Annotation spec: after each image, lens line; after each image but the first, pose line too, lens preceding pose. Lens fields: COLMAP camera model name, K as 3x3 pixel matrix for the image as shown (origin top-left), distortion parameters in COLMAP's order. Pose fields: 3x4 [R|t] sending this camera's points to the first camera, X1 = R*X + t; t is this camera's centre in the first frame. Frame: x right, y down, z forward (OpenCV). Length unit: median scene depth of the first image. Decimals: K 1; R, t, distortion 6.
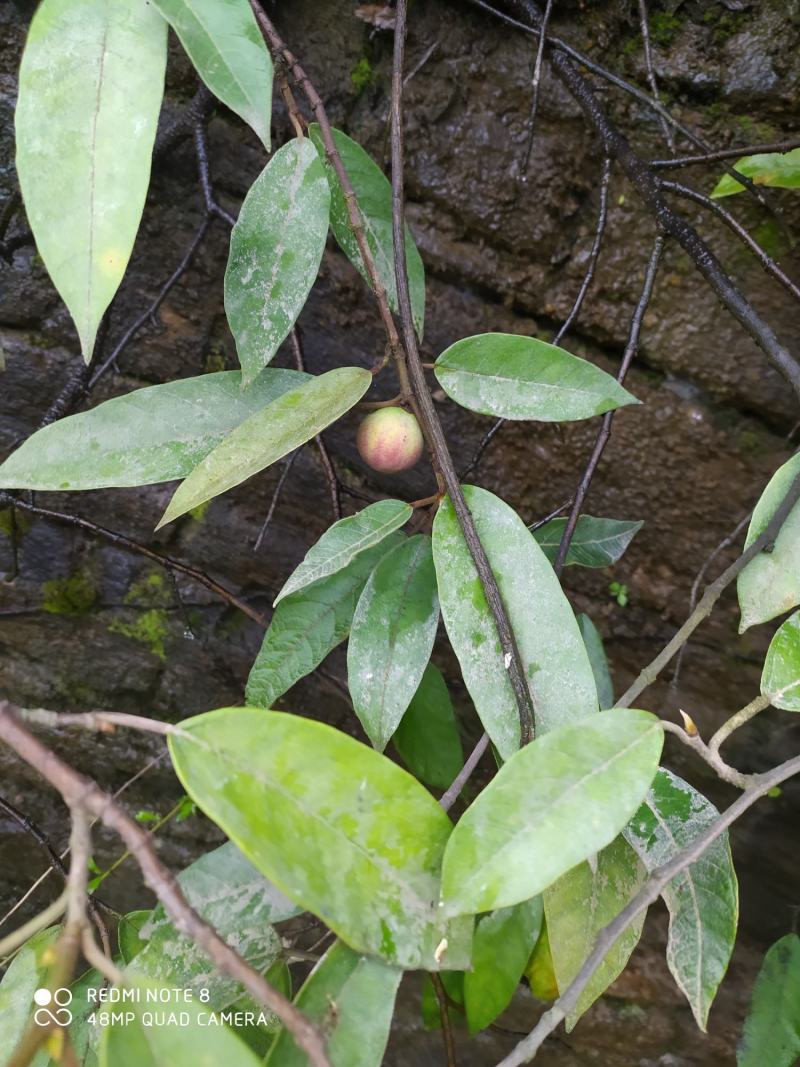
lens RADIAL K [[789.3, 0, 408.2], [0, 789.3, 537.1], [0, 0, 1]] dist [0.046795, -0.069493]
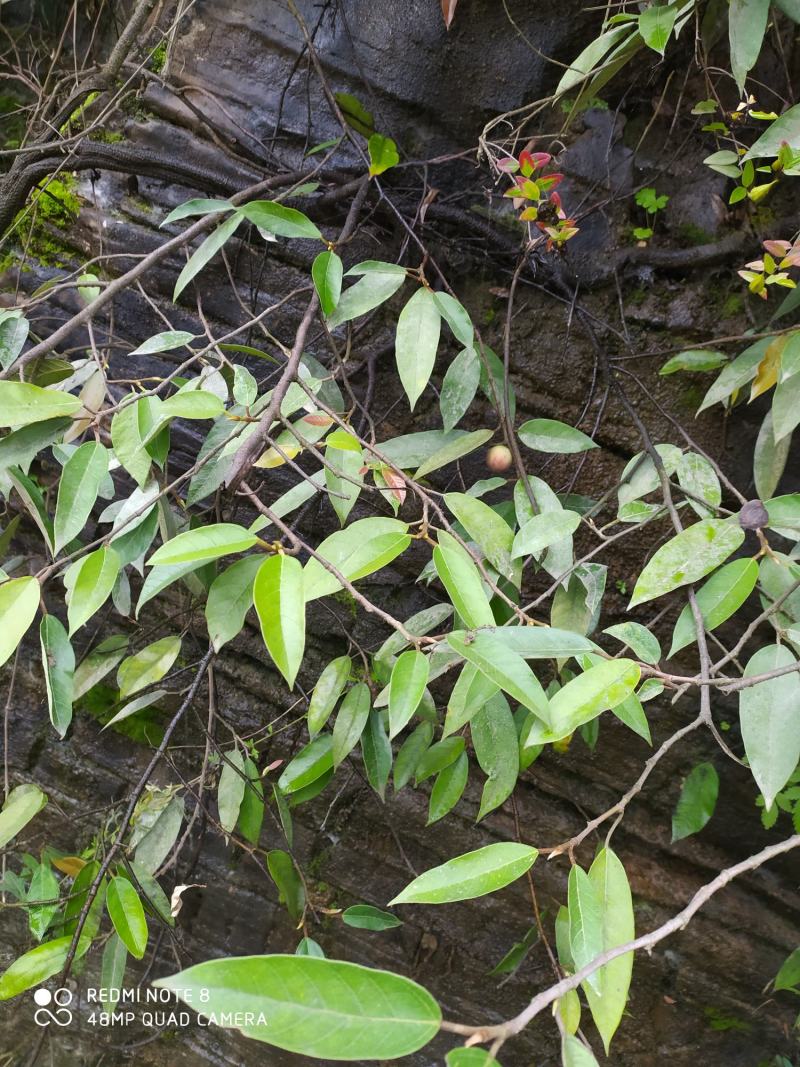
lens RADIAL K [[789.3, 0, 408.2], [0, 789.3, 537.1], [0, 0, 1]] dist [0.046795, -0.069493]
pose [[0.992335, 0.048235, -0.113772, -0.007625], [-0.070578, 0.976964, -0.201394, 0.439354], [0.101437, 0.207880, 0.972880, -0.966611]]
